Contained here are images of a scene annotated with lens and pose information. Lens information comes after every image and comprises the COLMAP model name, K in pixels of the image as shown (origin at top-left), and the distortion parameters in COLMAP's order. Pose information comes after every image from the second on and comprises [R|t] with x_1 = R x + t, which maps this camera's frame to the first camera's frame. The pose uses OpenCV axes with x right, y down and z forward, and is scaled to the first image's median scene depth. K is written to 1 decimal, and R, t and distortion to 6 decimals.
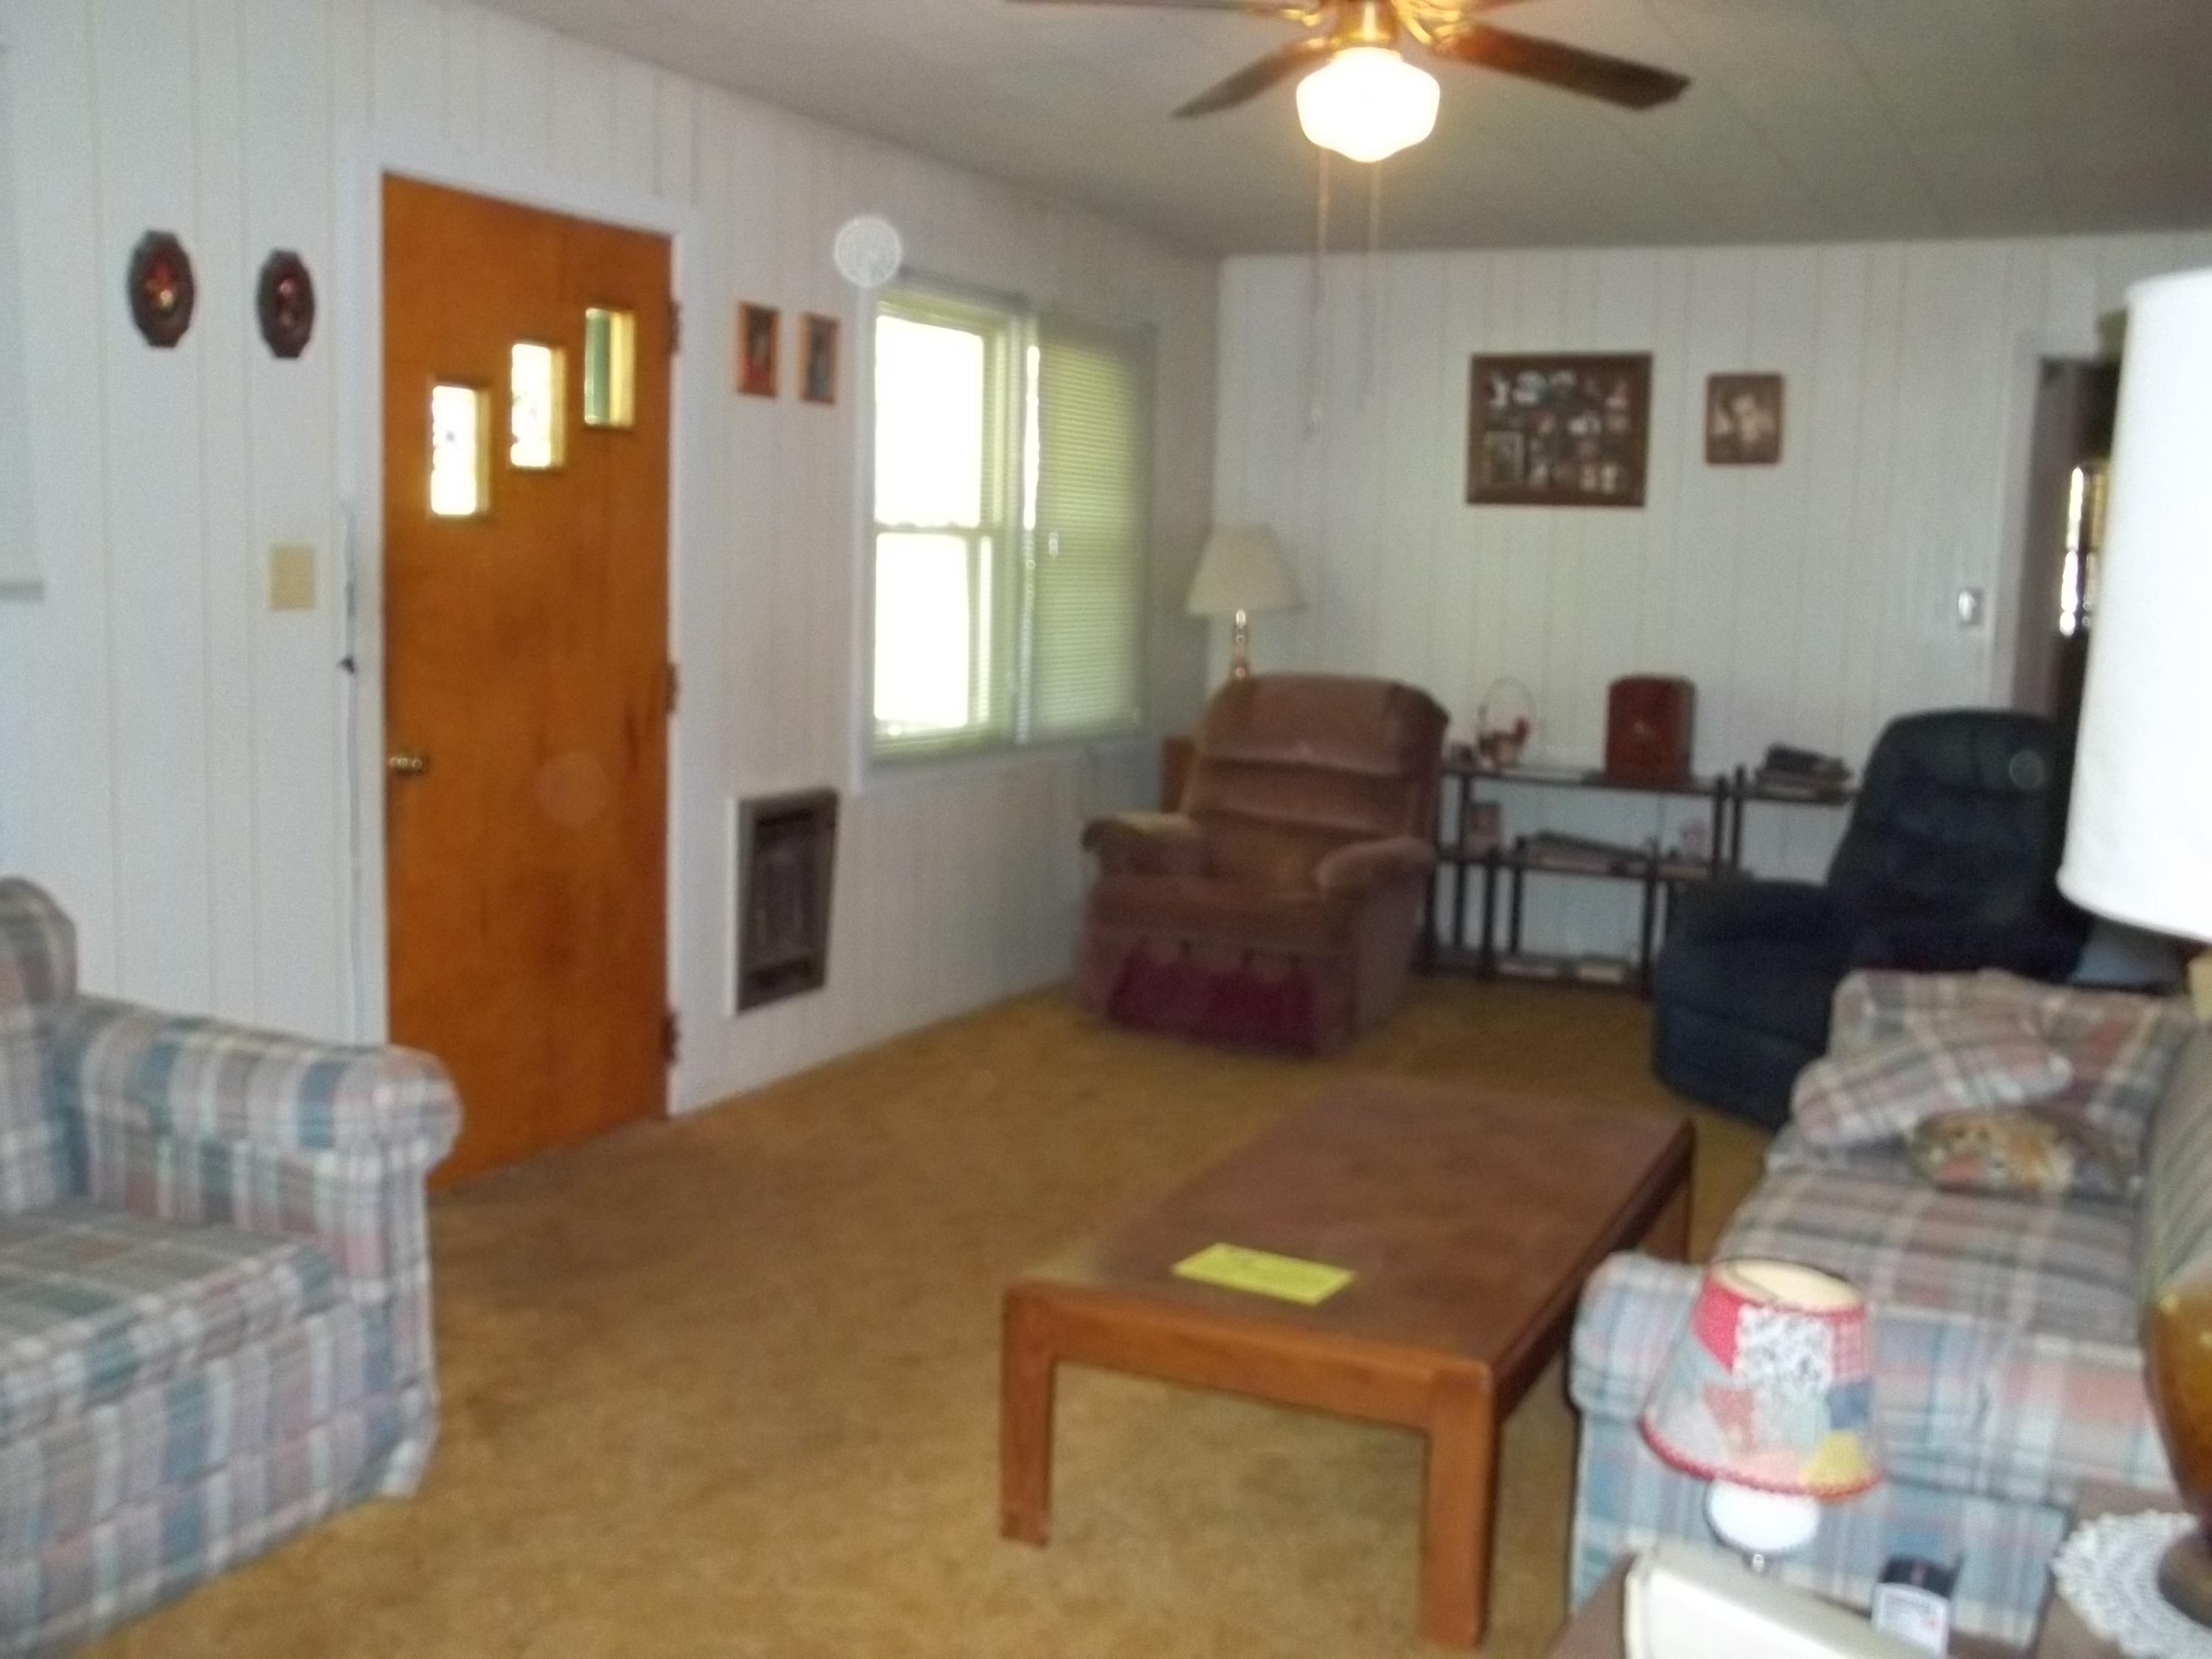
lens RADIAL K [[2152.0, 0, 1106.0], [0, 2152.0, 829.5], [0, 0, 1]] dist [-0.088188, 0.016542]
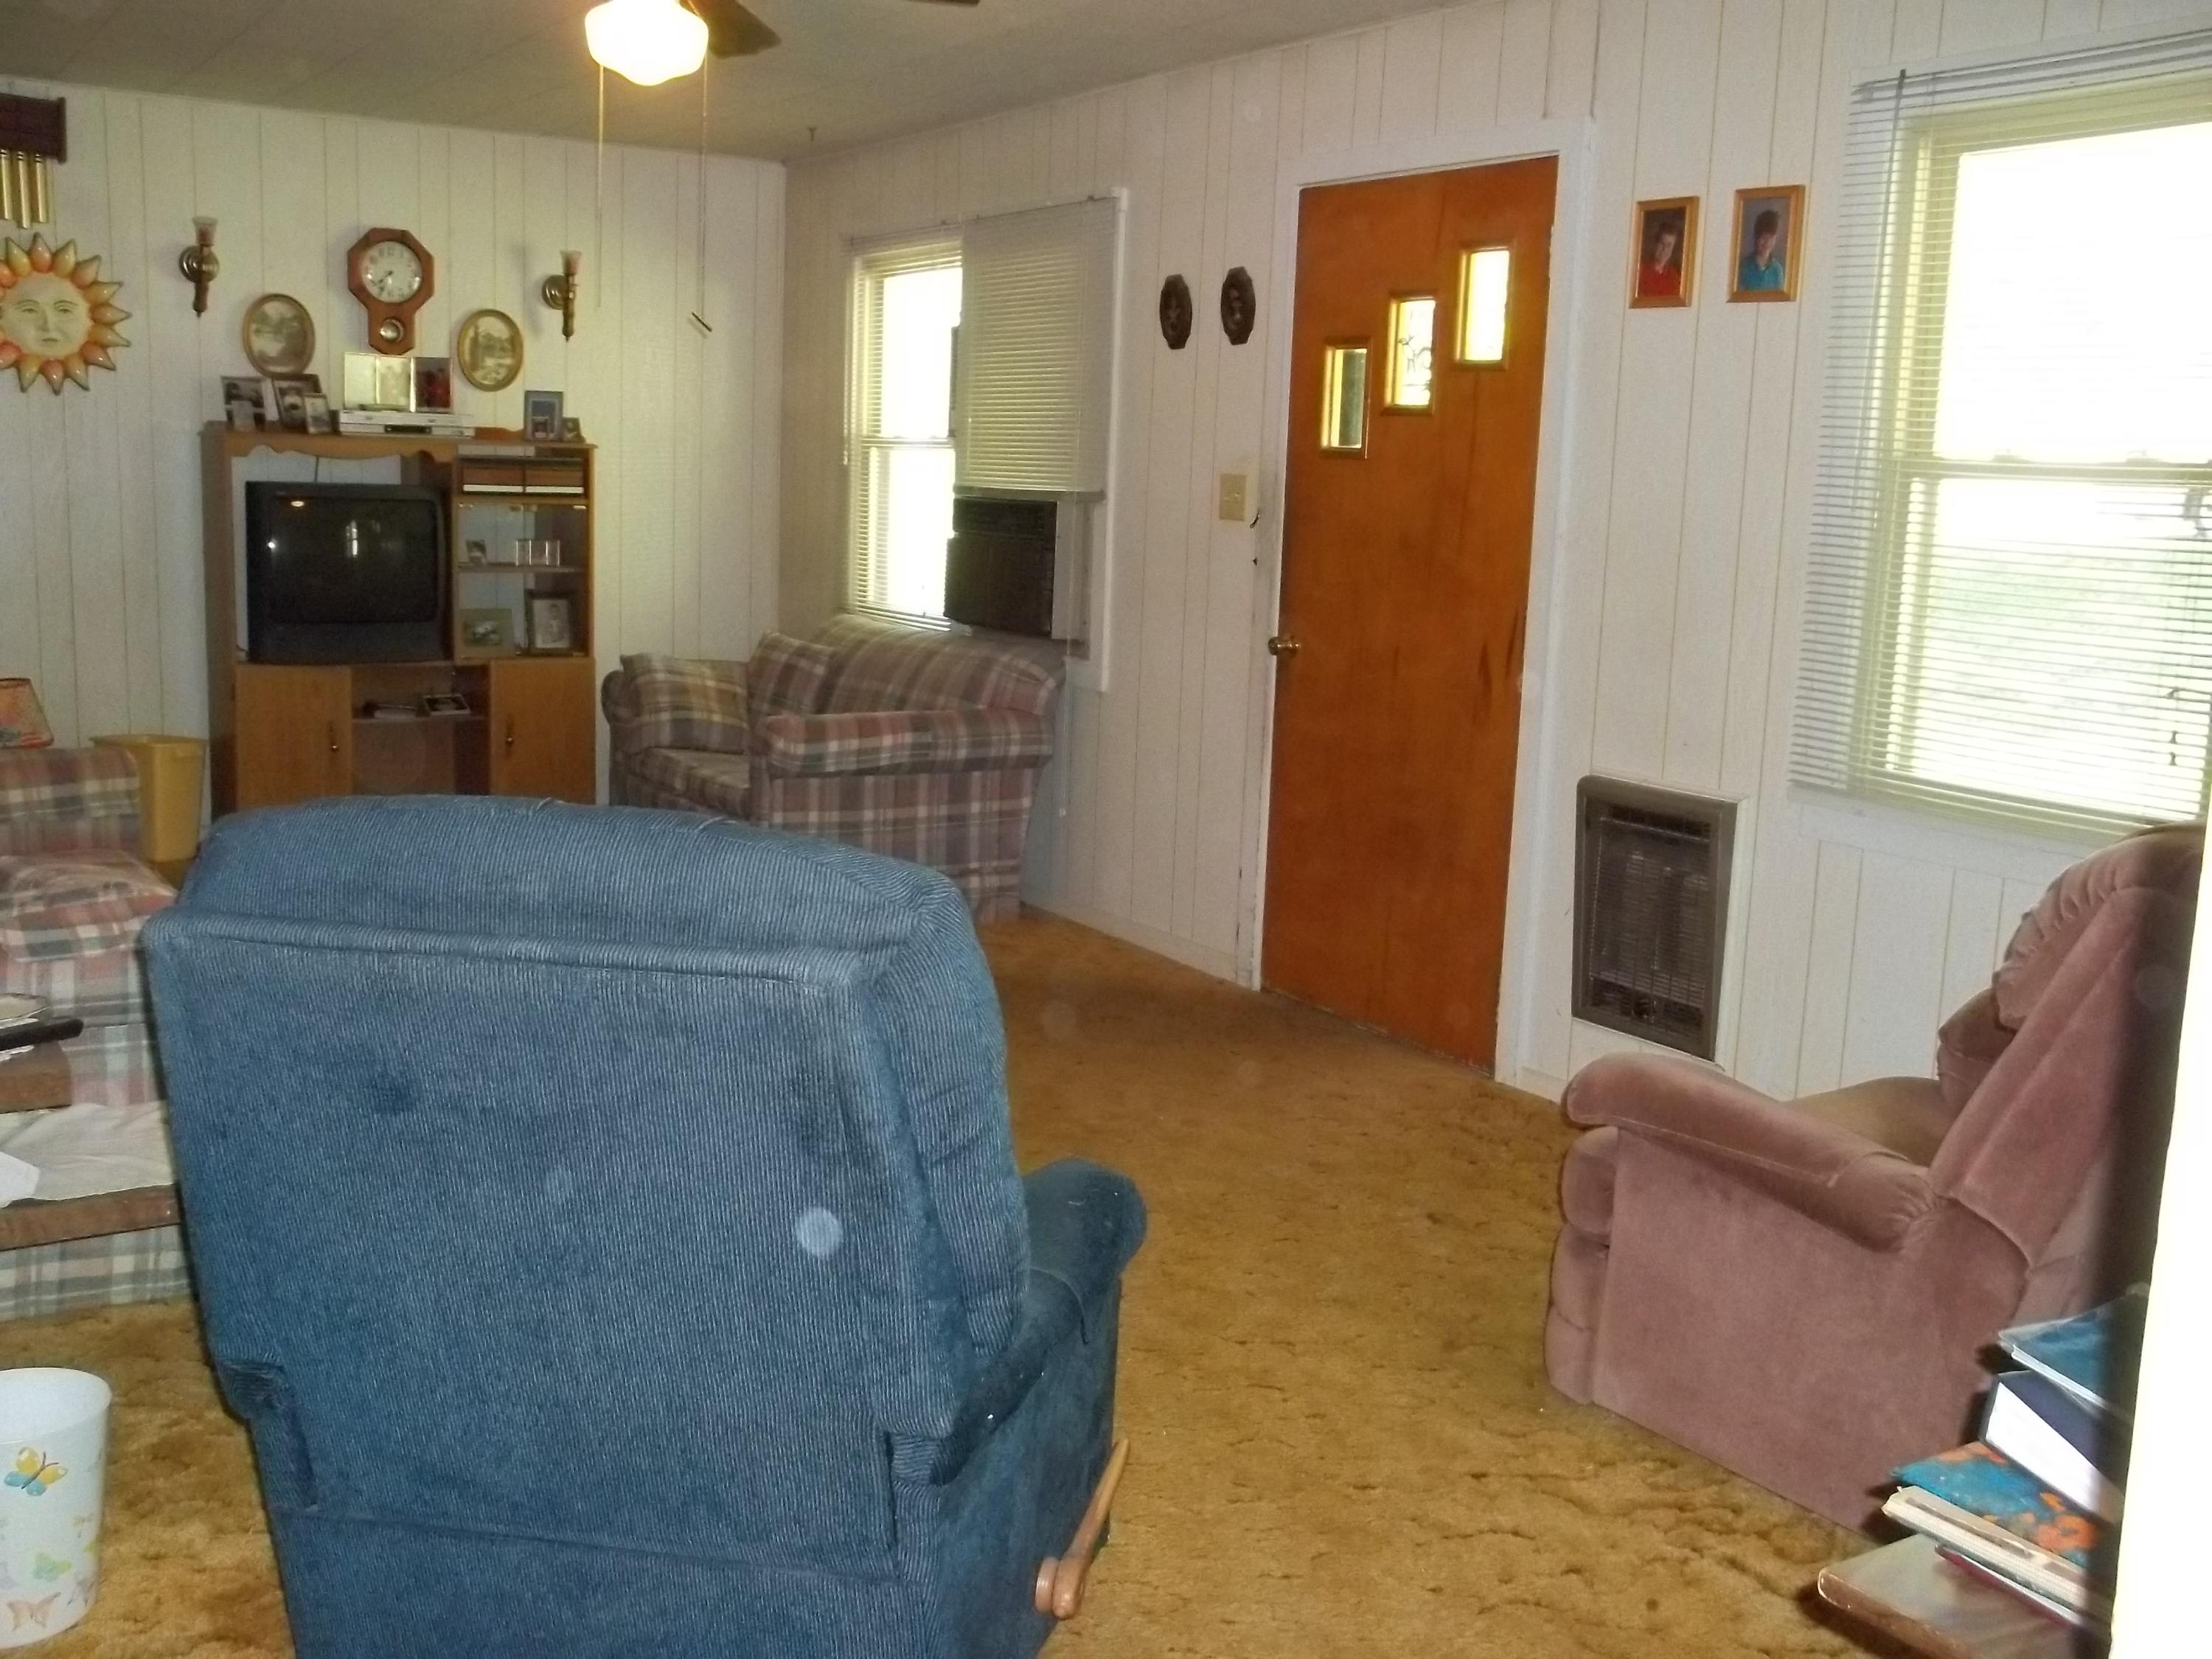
lens RADIAL K [[2152.0, 0, 1106.0], [0, 2152.0, 829.5], [0, 0, 1]] dist [-0.088188, 0.016542]
pose [[-0.519820, 0.094610, -0.849021, 0.744702], [-0.159984, 0.965484, 0.205539, -0.154740], [0.839161, 0.242674, -0.486742, 1.395396]]
